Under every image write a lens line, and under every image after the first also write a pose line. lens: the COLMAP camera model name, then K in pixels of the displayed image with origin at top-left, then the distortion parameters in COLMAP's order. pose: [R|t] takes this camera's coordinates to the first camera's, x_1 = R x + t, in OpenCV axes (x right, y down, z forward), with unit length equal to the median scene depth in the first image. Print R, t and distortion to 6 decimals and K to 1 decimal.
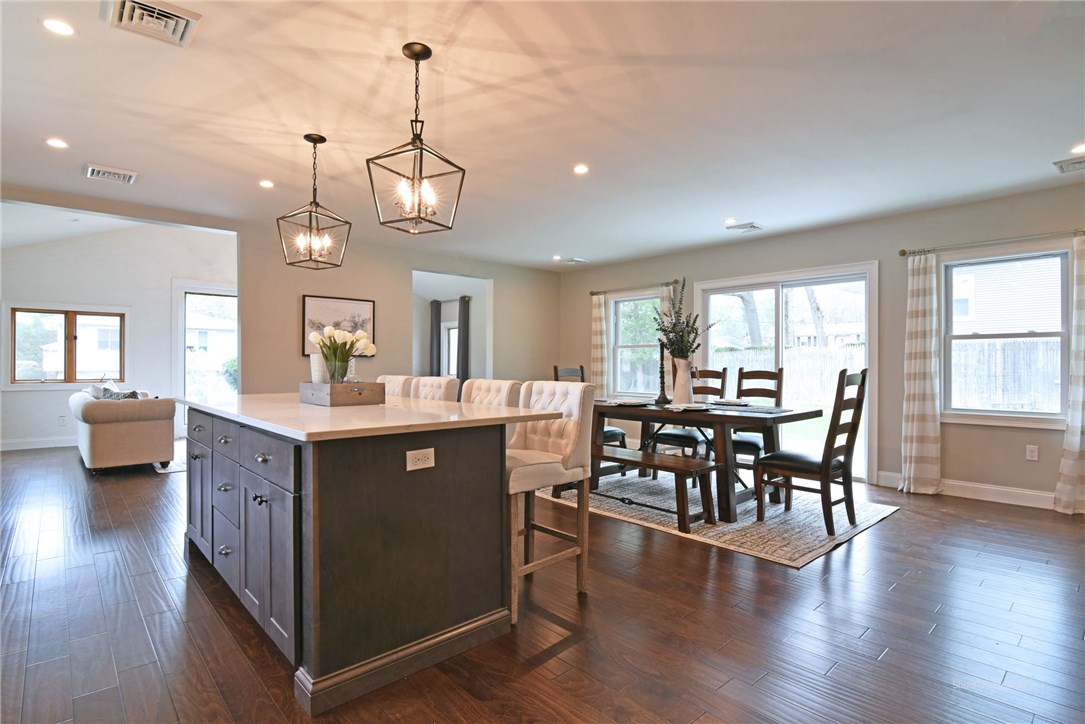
lens RADIAL K [[542.9, 0, 542.5], [0, 542.9, 362.0], [0, 0, 1]] dist [-0.000121, -0.000226]
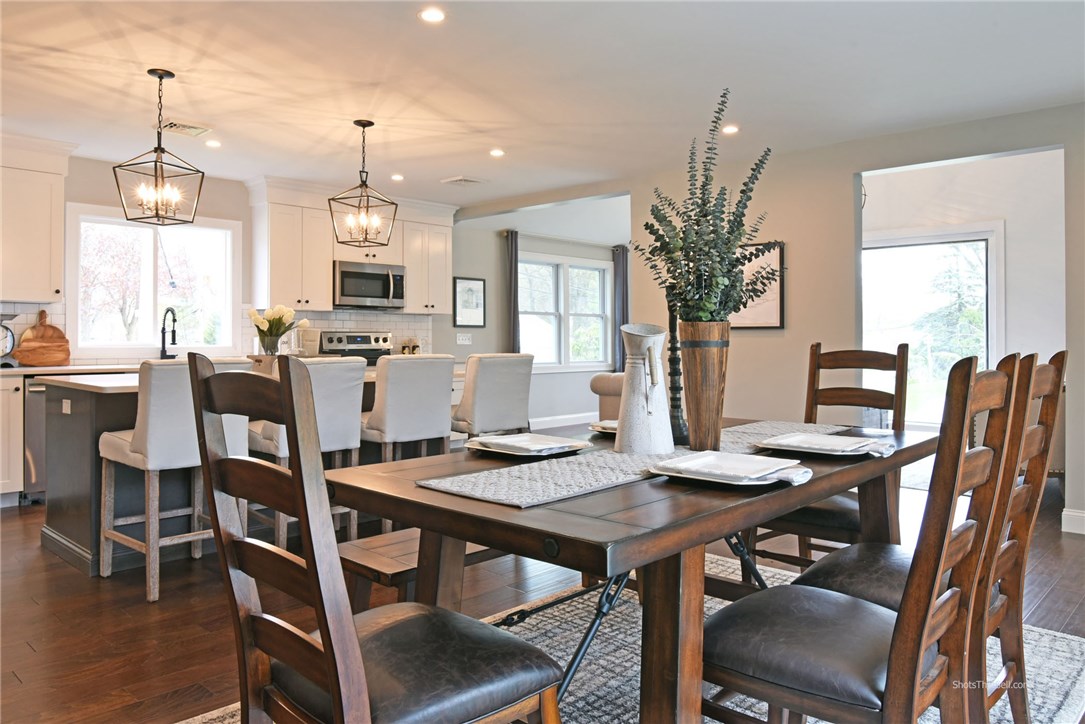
lens RADIAL K [[768.0, 0, 542.3], [0, 768.0, 387.8], [0, 0, 1]] dist [-0.002395, -0.000712]
pose [[0.082670, 0.057560, -0.994913, 1.280212], [0.003776, 0.998305, 0.058070, 0.017736], [0.996570, -0.008557, 0.082312, 1.394461]]
